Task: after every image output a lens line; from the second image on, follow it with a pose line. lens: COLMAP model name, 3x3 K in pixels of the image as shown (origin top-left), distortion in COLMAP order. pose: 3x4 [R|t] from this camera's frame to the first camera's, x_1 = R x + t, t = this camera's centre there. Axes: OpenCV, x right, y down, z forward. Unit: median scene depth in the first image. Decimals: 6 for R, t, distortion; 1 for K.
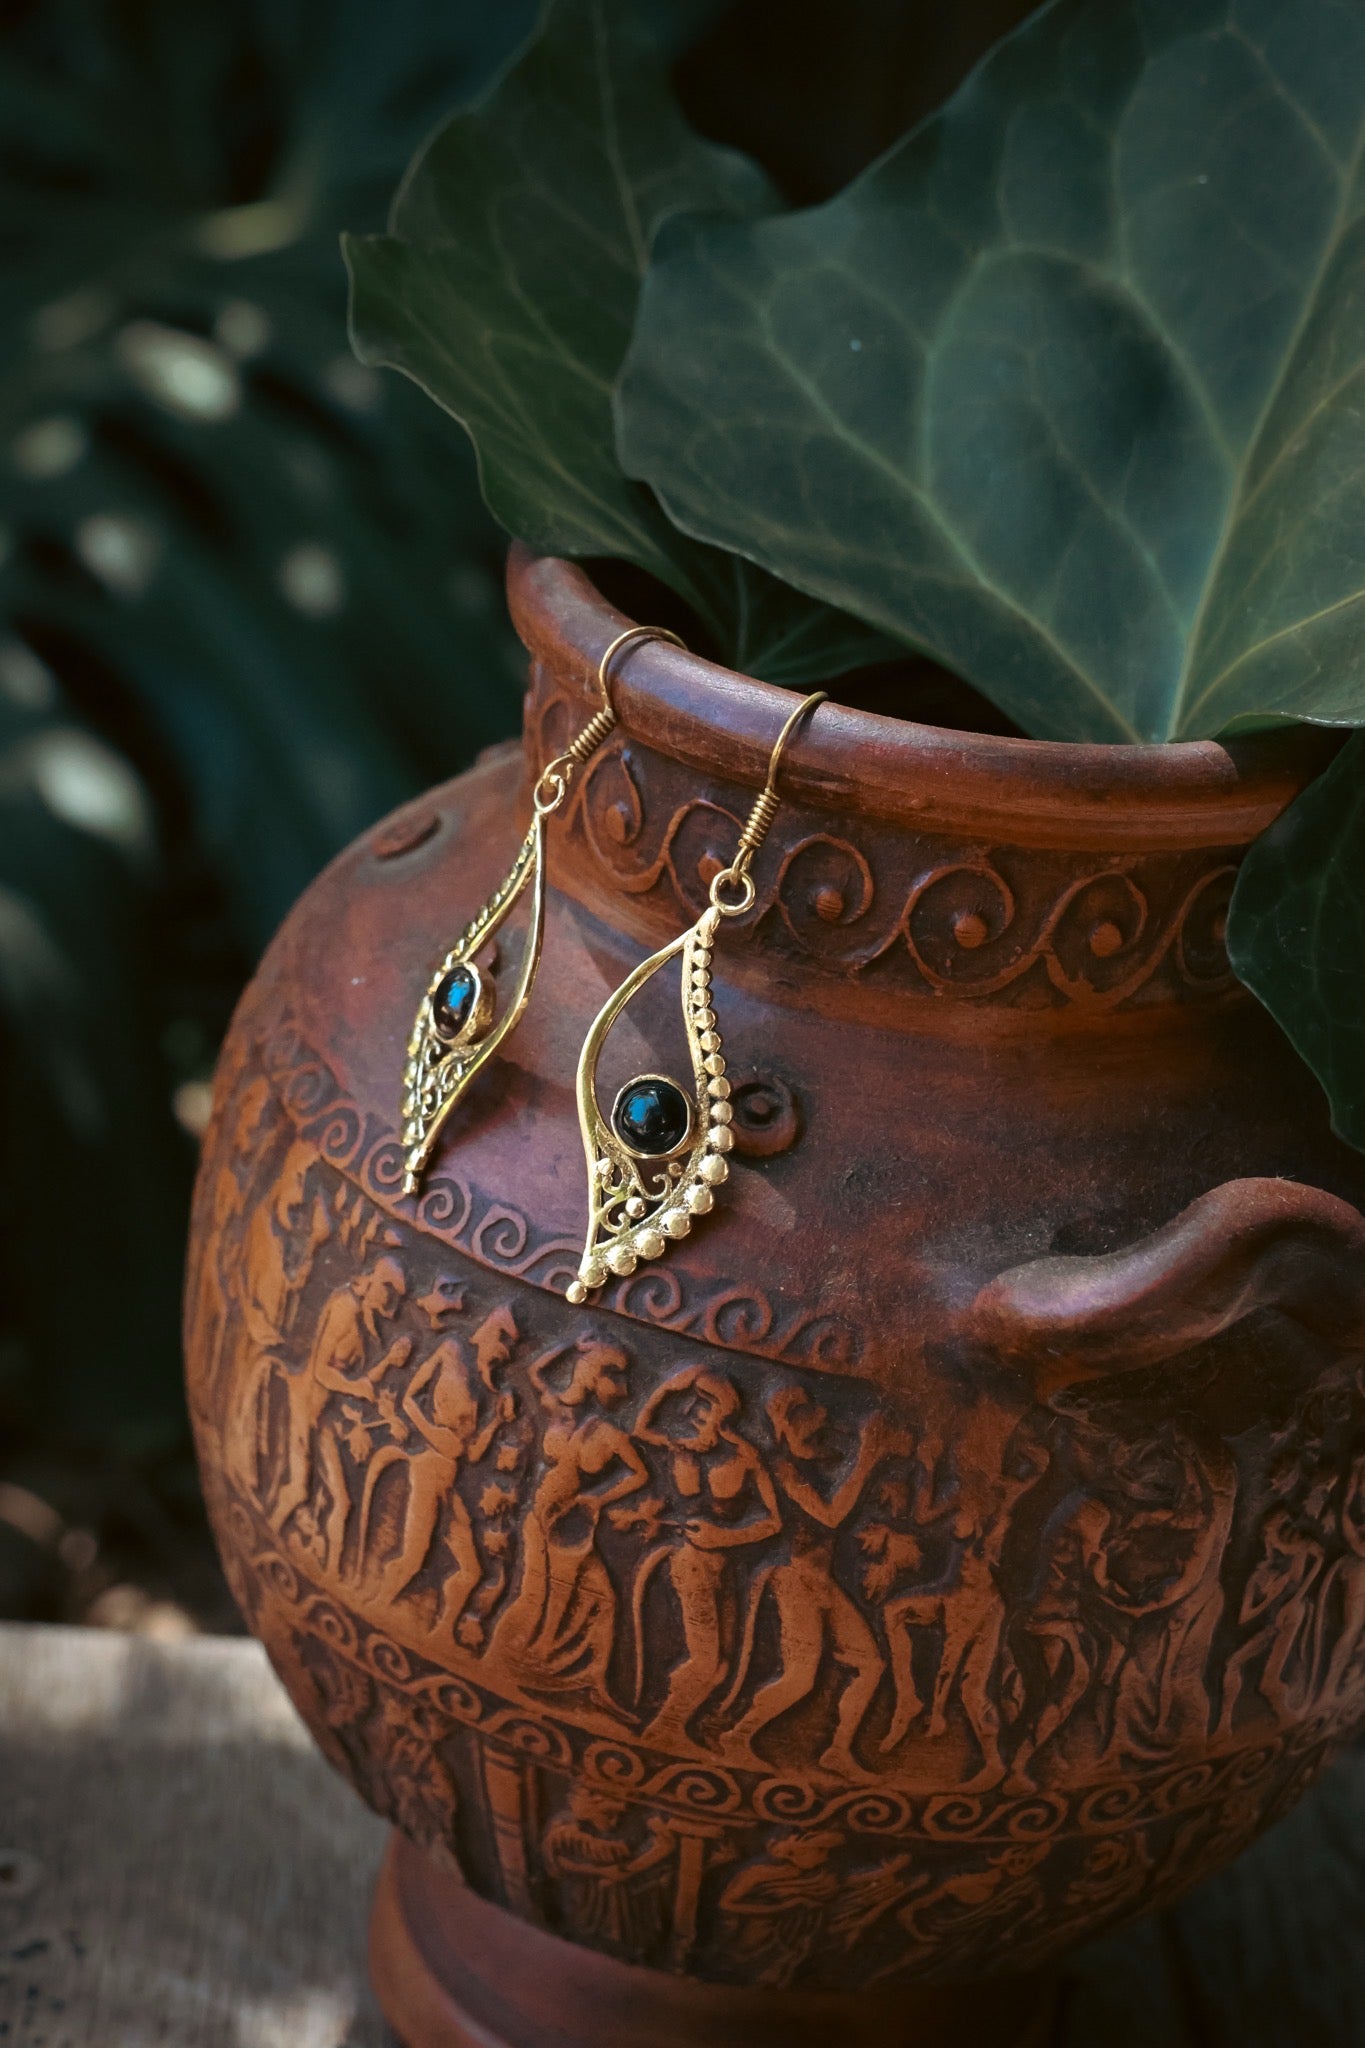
lens RADIAL K [[3388.1, 0, 682.5], [0, 3388.1, 1024.0], [0, 0, 1]] dist [0.104564, 0.007095]
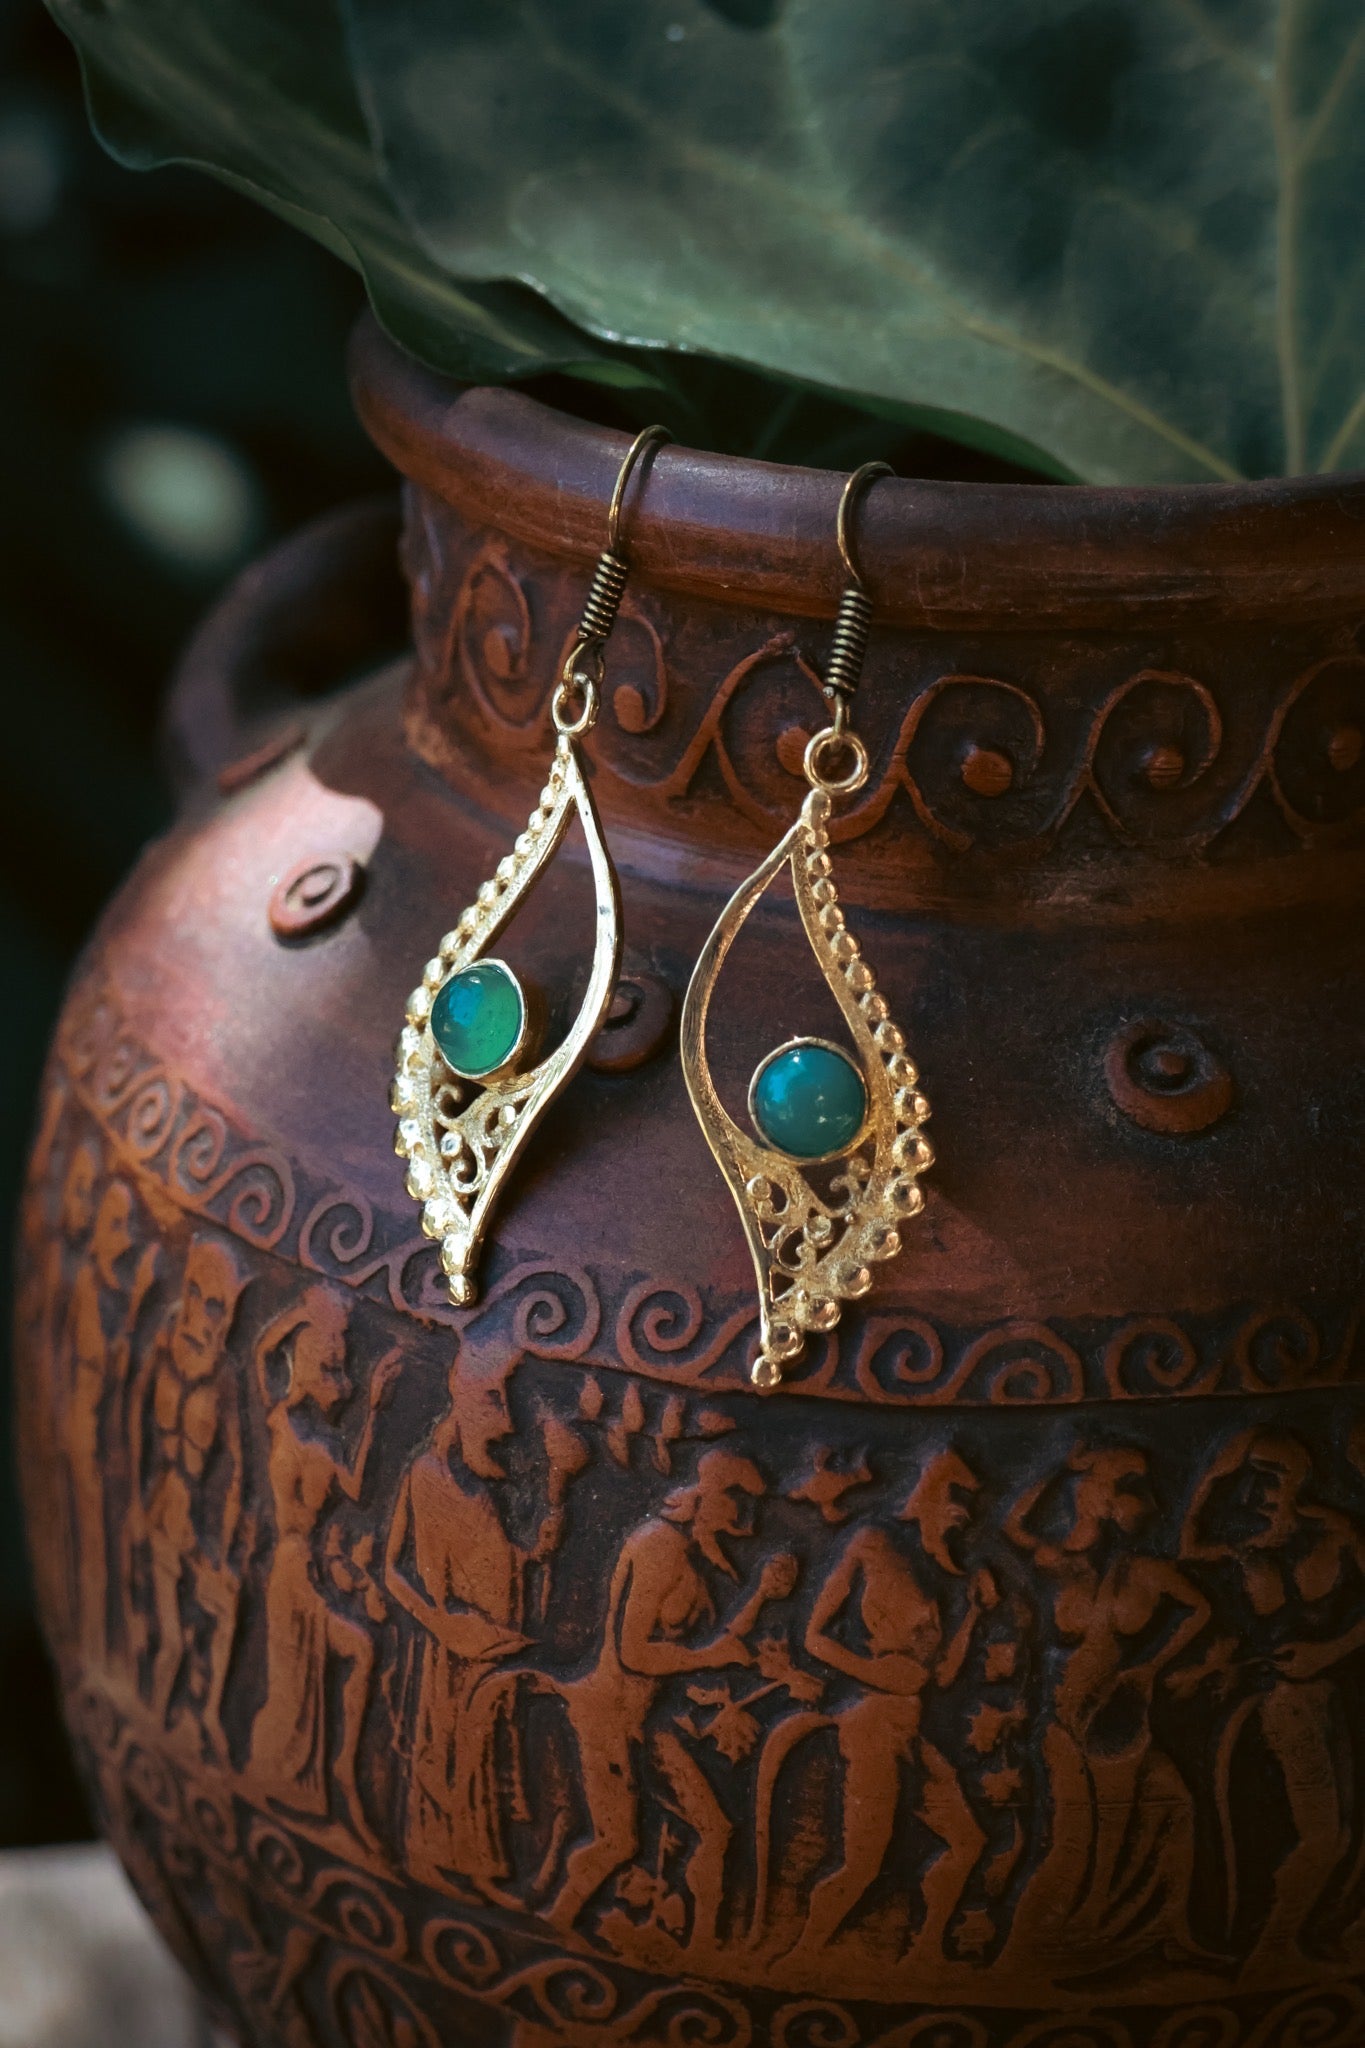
lens RADIAL K [[4700.2, 0, 682.5], [0, 4700.2, 1024.0], [0, 0, 1]] dist [0.204789, 0.140265]
pose [[0.860372, -0.293516, 0.416663, -0.467930], [0.301057, 0.952336, 0.049213, -0.062169], [-0.411248, 0.083097, 0.907728, 0.142469]]
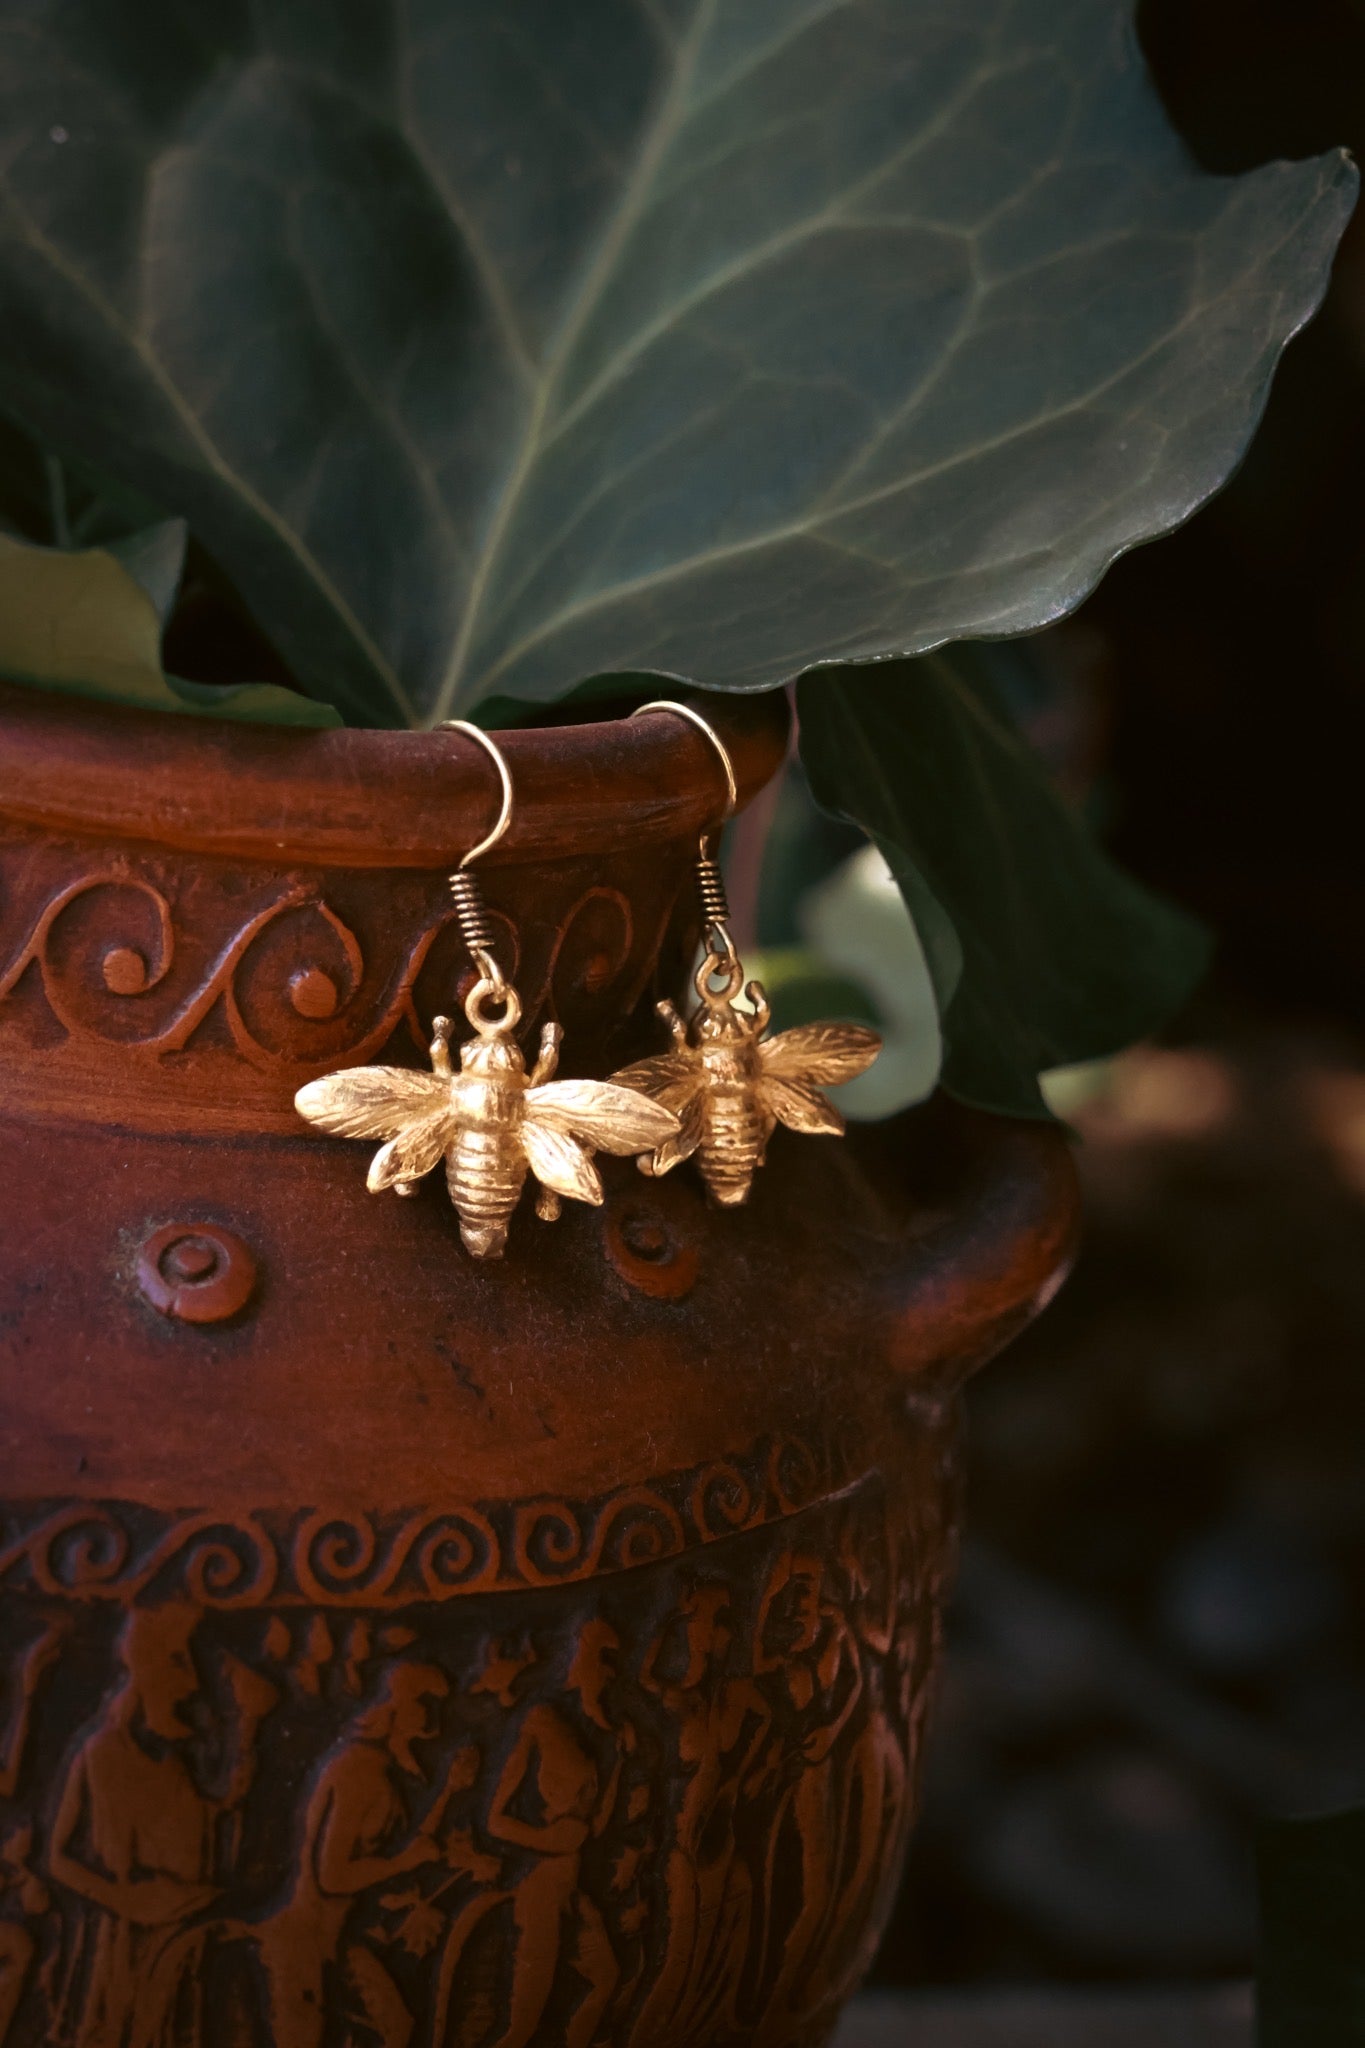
lens RADIAL K [[4700.2, 0, 682.5], [0, 4700.2, 1024.0], [0, 0, 1]] dist [0.204789, 0.140265]
pose [[0.363068, -0.361904, 0.858608, -0.882514], [0.320962, 0.913667, 0.249390, -0.287255], [-0.874737, 0.185035, 0.447881, 0.487909]]
